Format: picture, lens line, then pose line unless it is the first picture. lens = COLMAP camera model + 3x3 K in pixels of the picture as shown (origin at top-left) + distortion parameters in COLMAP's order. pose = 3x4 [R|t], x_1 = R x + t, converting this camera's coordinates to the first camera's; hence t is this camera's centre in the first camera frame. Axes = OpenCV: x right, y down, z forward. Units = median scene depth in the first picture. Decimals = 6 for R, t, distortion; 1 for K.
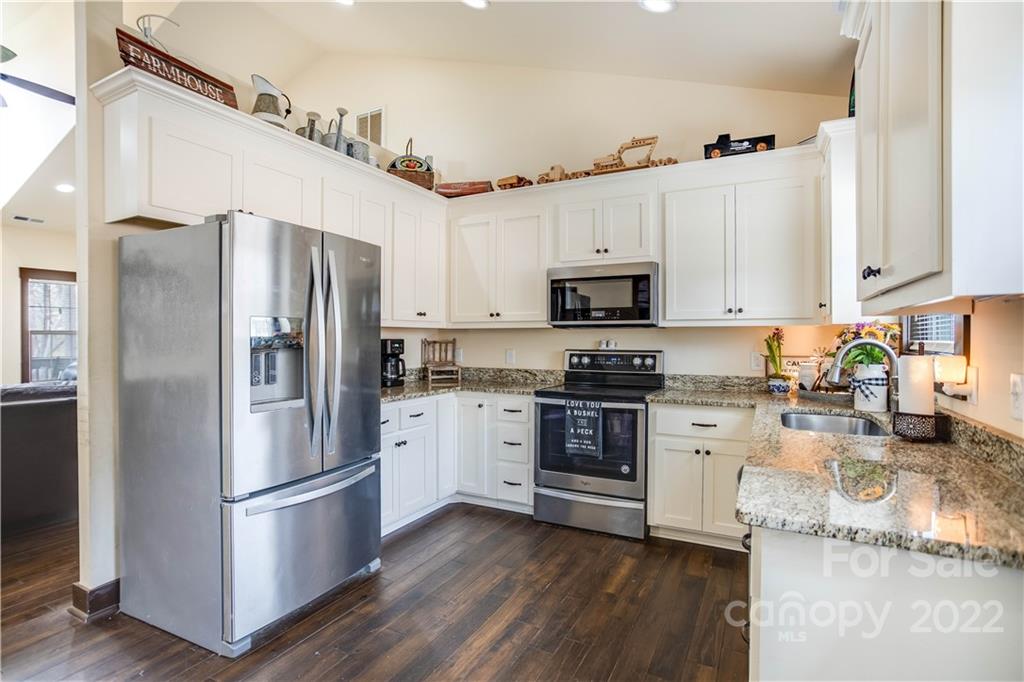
lens RADIAL K [[508.0, 0, 512.0], [0, 508.0, 341.0], [0, 0, 1]] dist [-0.031904, 0.000185]
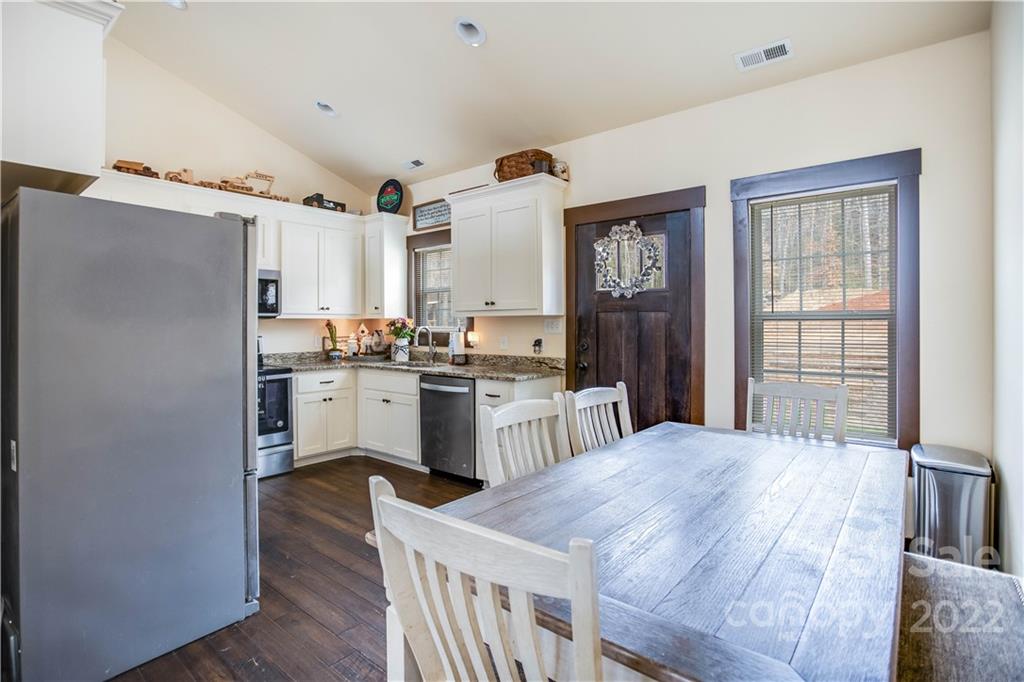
lens RADIAL K [[508.0, 0, 512.0], [0, 508.0, 341.0], [0, 0, 1]] dist [-0.031904, 0.000185]
pose [[0.189349, -0.033178, 0.981349, -0.982548], [0.013723, 0.999421, 0.031141, -0.001313], [-0.981814, 0.007571, 0.189695, 0.134064]]
